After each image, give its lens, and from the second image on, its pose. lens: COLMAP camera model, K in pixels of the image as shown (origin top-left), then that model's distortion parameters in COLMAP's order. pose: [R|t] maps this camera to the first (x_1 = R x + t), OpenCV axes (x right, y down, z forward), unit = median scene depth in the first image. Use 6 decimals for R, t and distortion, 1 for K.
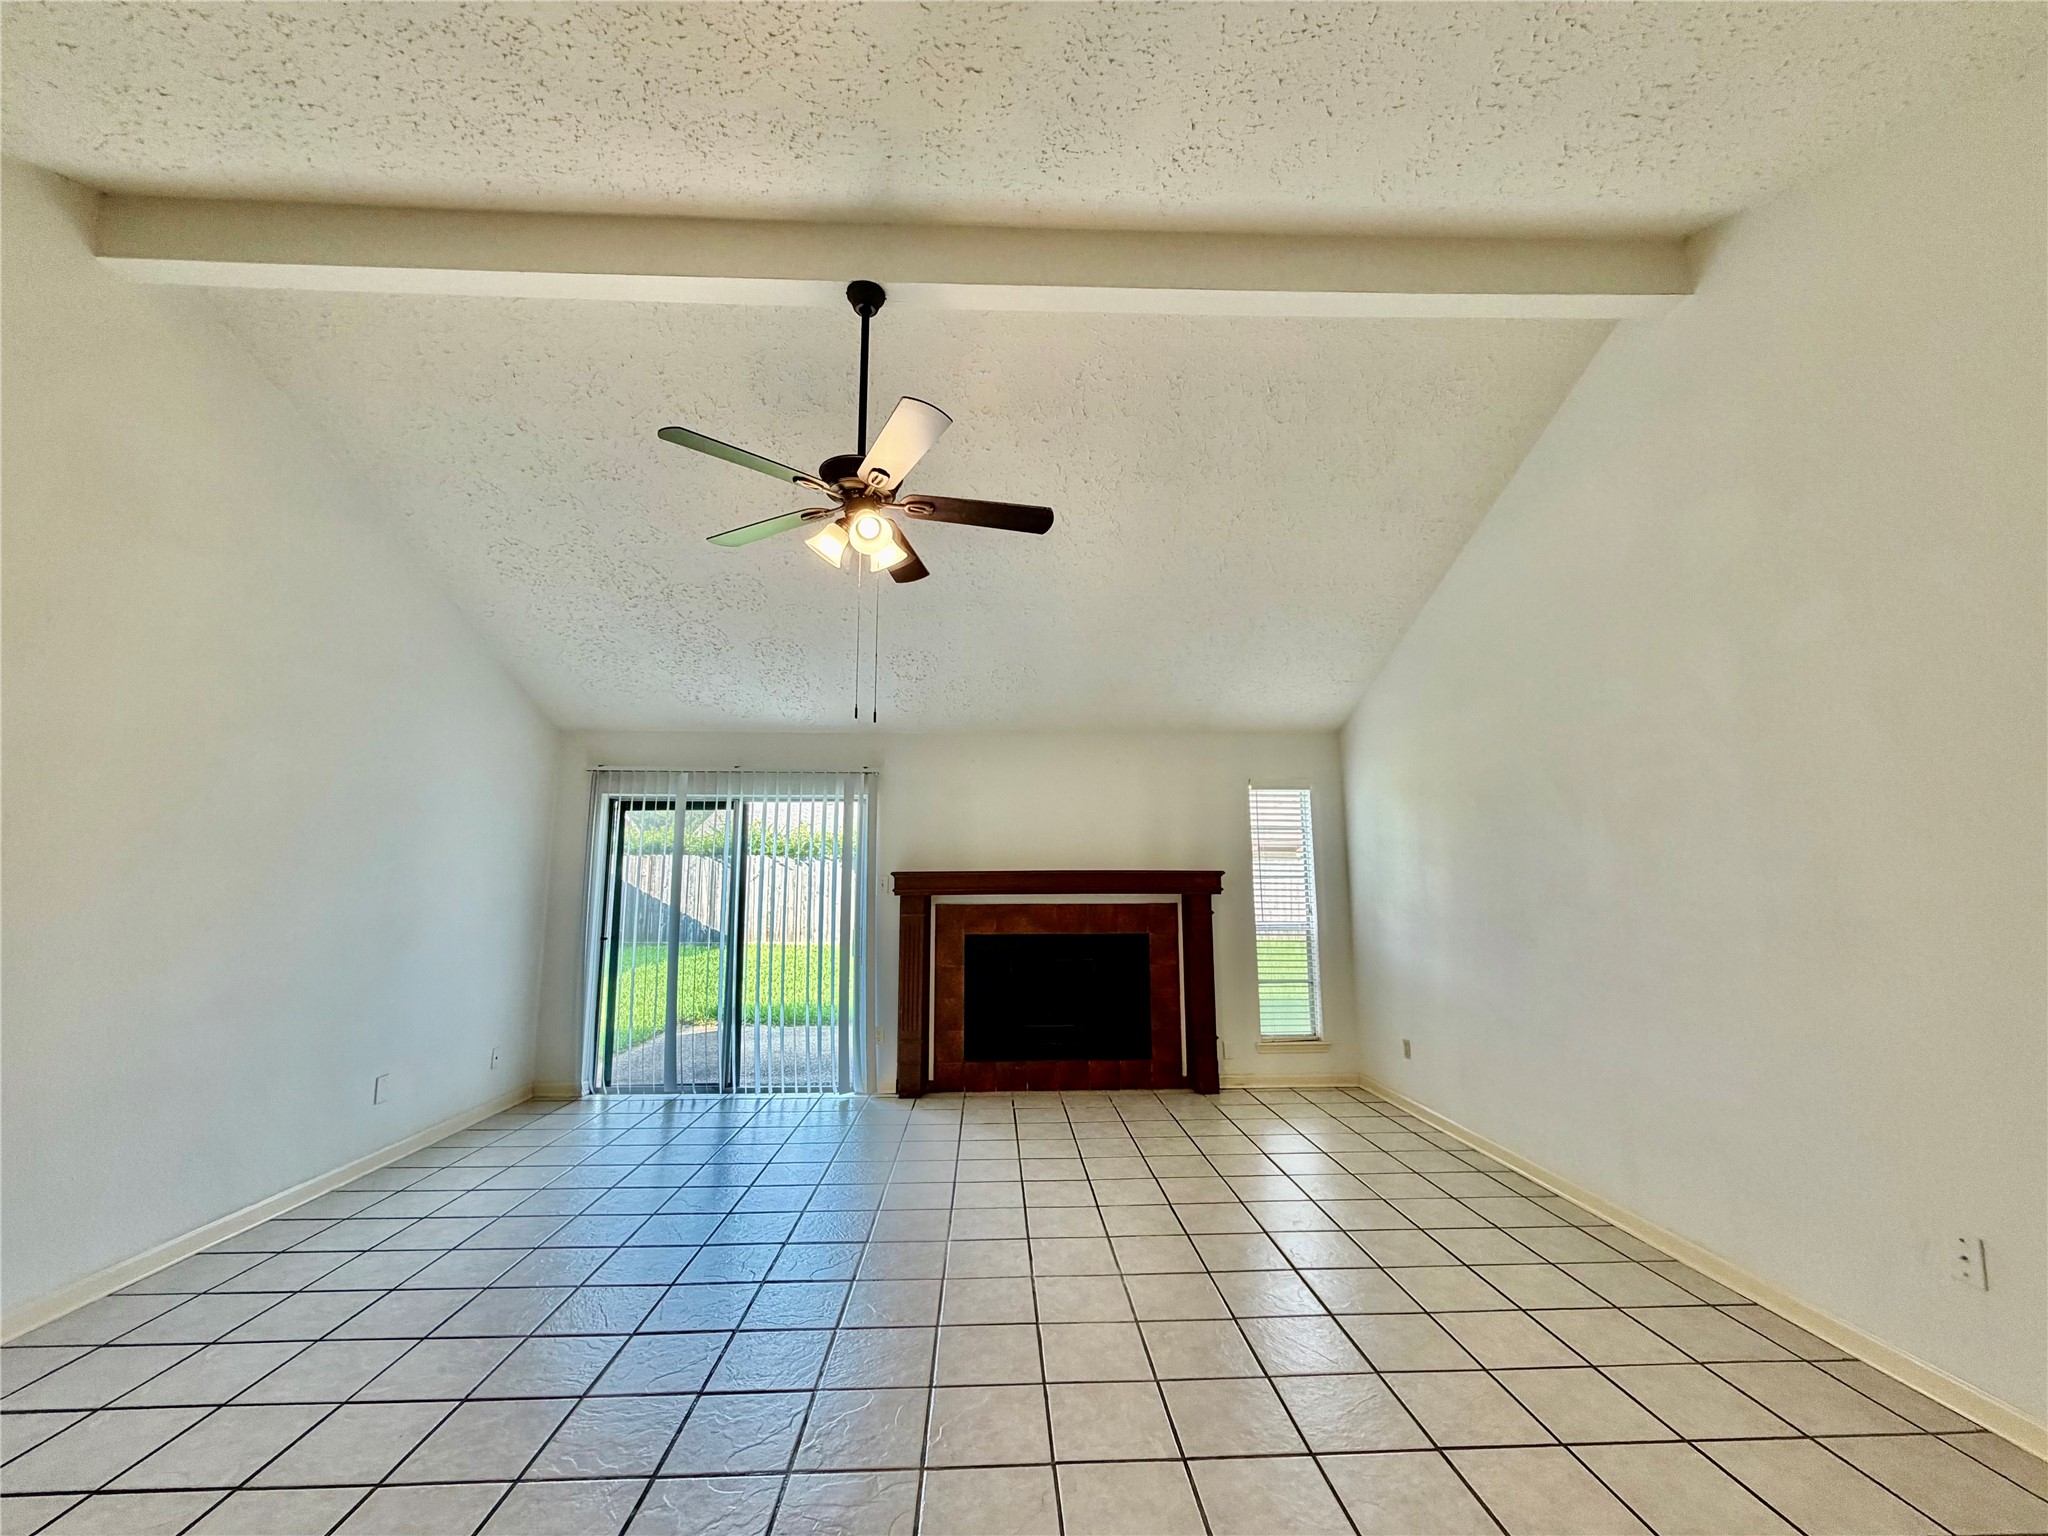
lens RADIAL K [[819.4, 0, 1024.0], [0, 819.4, 768.0], [0, 0, 1]] dist [0.000593, 0.000100]
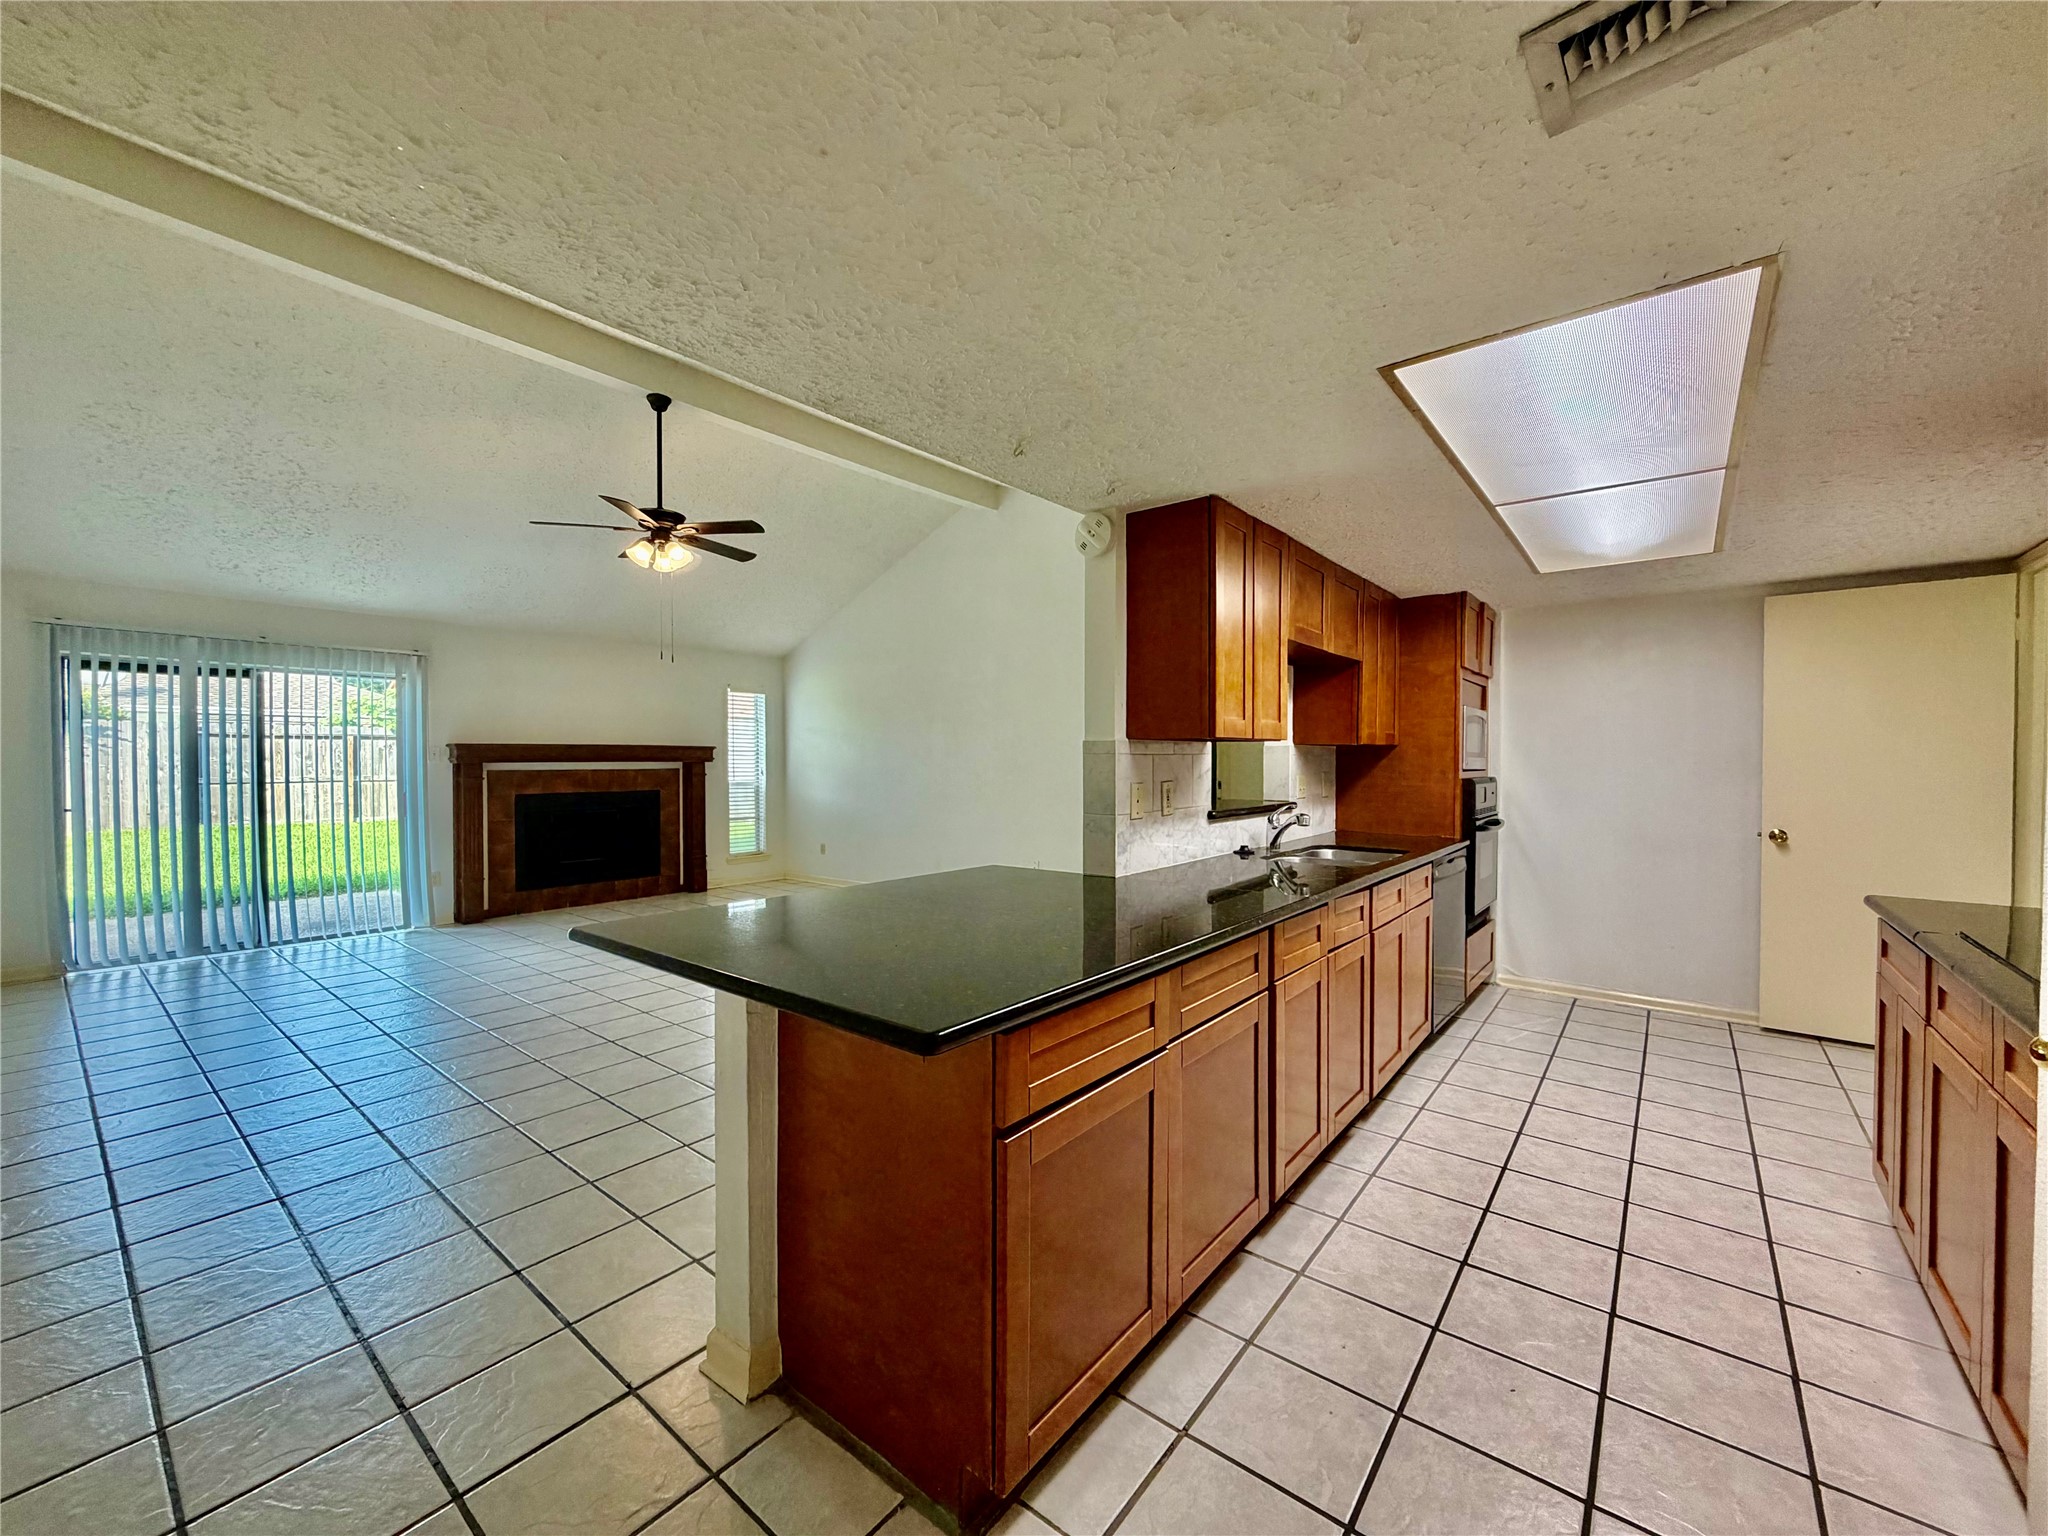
lens RADIAL K [[819.4, 0, 1024.0], [0, 819.4, 768.0], [0, 0, 1]] dist [0.000593, 0.000100]
pose [[0.661441, -0.006281, 0.749971, -0.495171], [-0.106880, 0.988970, 0.102546, -0.047062], [-0.742343, -0.147985, 0.653473, -0.386147]]
